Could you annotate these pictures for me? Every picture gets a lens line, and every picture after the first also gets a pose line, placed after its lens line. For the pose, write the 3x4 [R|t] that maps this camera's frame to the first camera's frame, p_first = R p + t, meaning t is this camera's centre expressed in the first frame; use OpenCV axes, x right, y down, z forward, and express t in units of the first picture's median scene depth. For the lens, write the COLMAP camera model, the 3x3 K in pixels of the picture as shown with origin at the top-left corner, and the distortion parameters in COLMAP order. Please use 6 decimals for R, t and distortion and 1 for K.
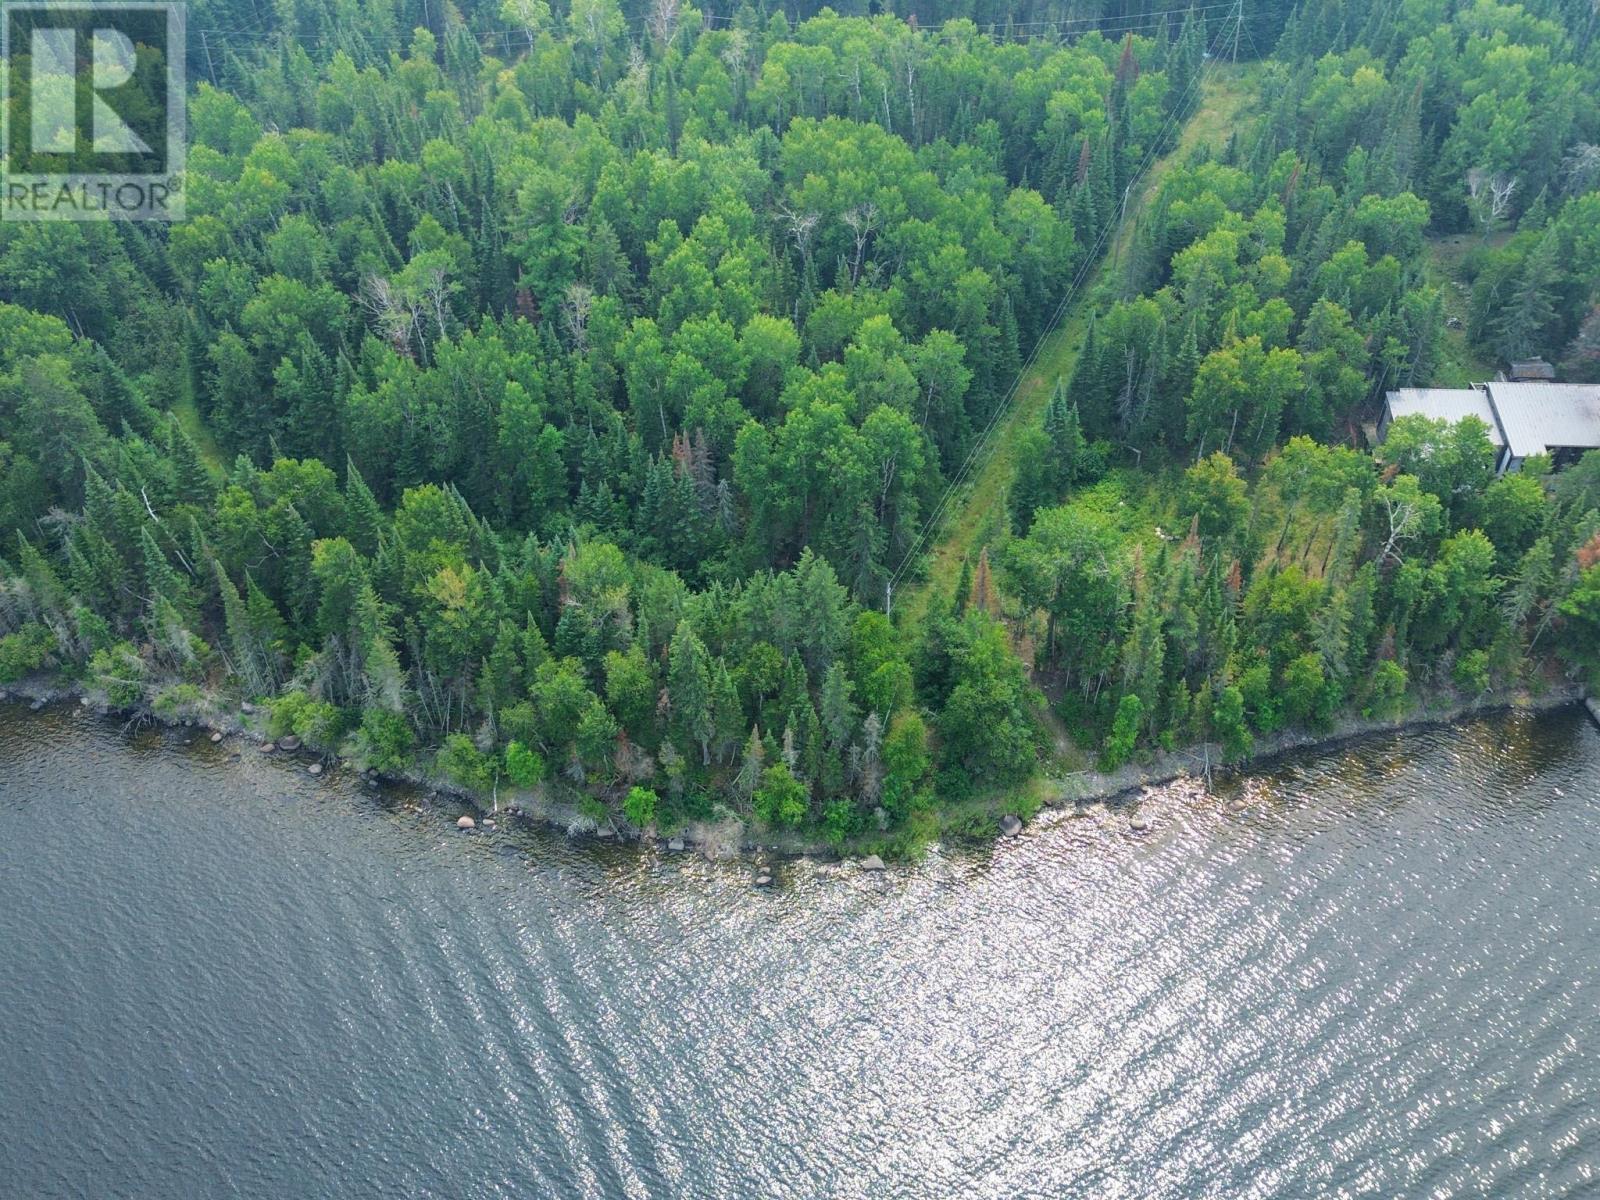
lens RADIAL K [[1448.4, 0, 800.0], [0, 1448.4, 600.0], [0, 0, 1]] dist [0.096179, -0.140904]
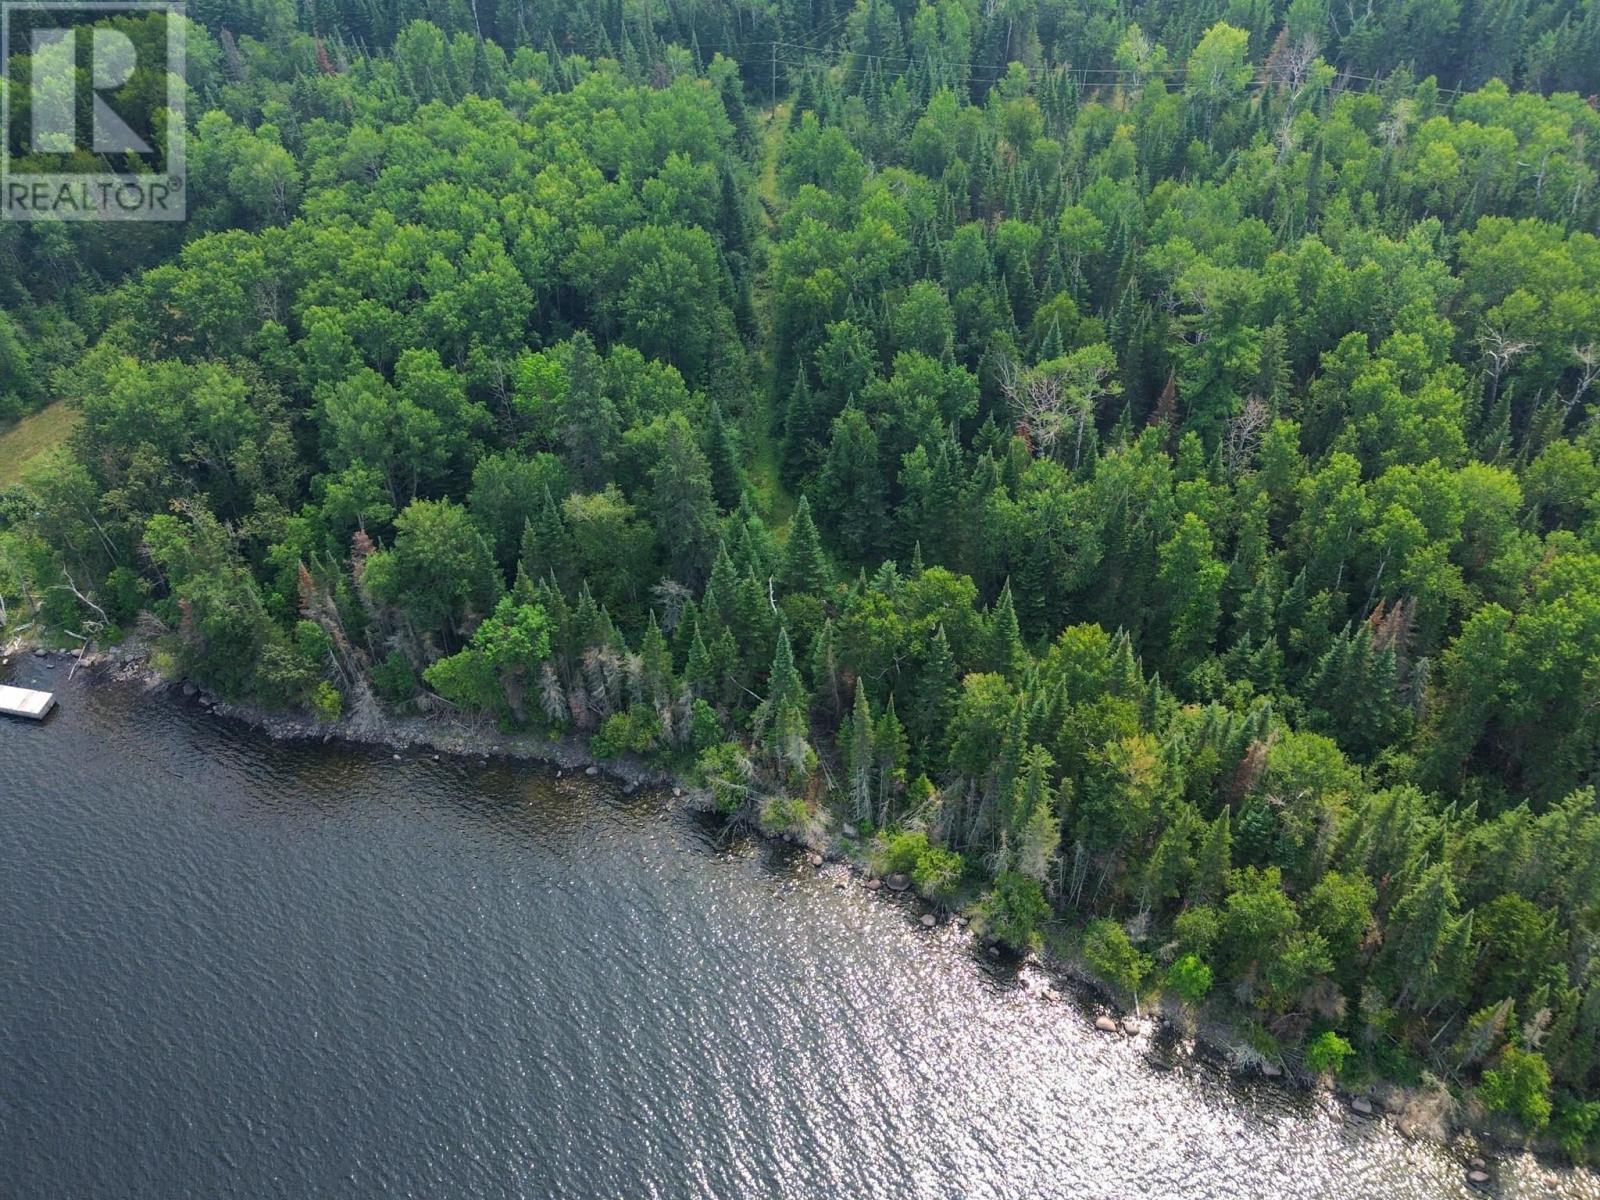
lens RADIAL K [[1448.4, 0, 800.0], [0, 1448.4, 600.0], [0, 0, 1]] dist [0.096179, -0.140904]
pose [[0.977704, 0.145710, -0.151210, -0.292413], [-0.142731, 0.989294, 0.030429, -0.093144], [0.154024, -0.008168, 0.988033, 0.099362]]
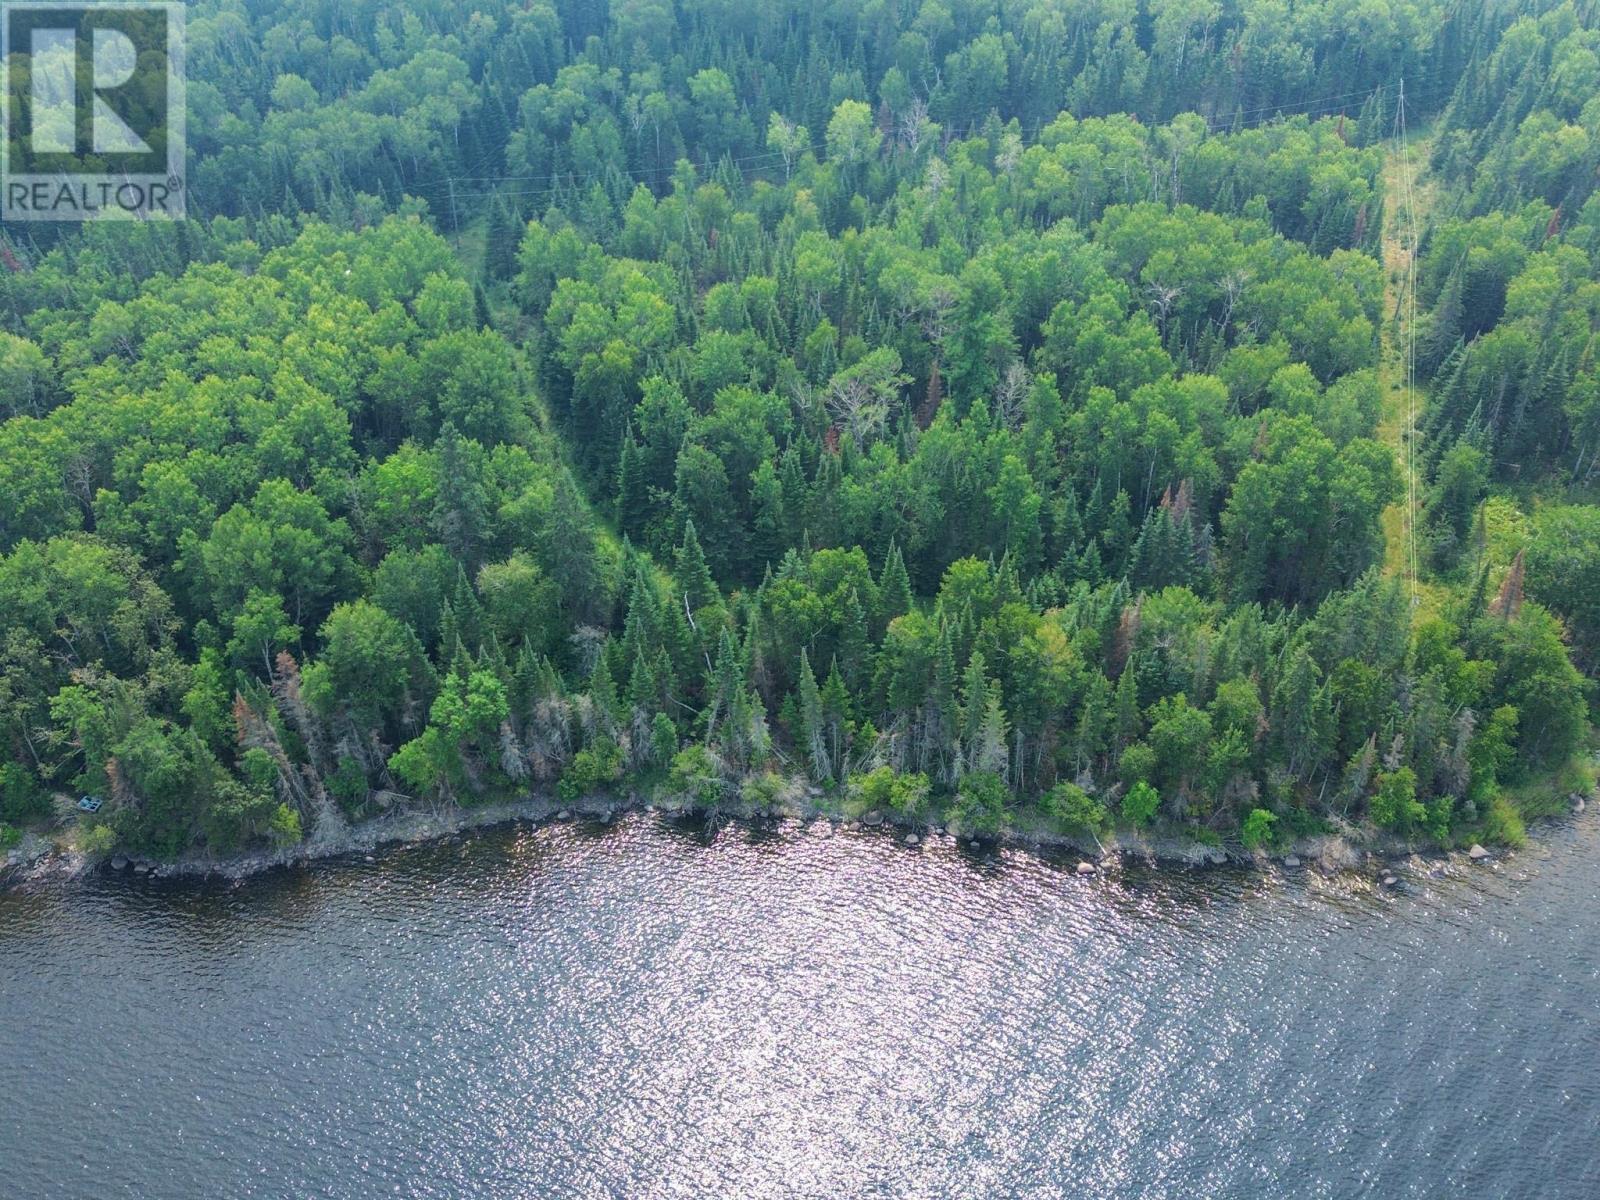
lens RADIAL K [[1448.4, 0, 800.0], [0, 1448.4, 600.0], [0, 0, 1]] dist [0.096179, -0.140904]
pose [[0.983048, -0.113446, 0.144040, -0.520905], [0.125107, 0.989332, -0.074632, 0.014494], [-0.134037, 0.091387, 0.986754, -0.015912]]
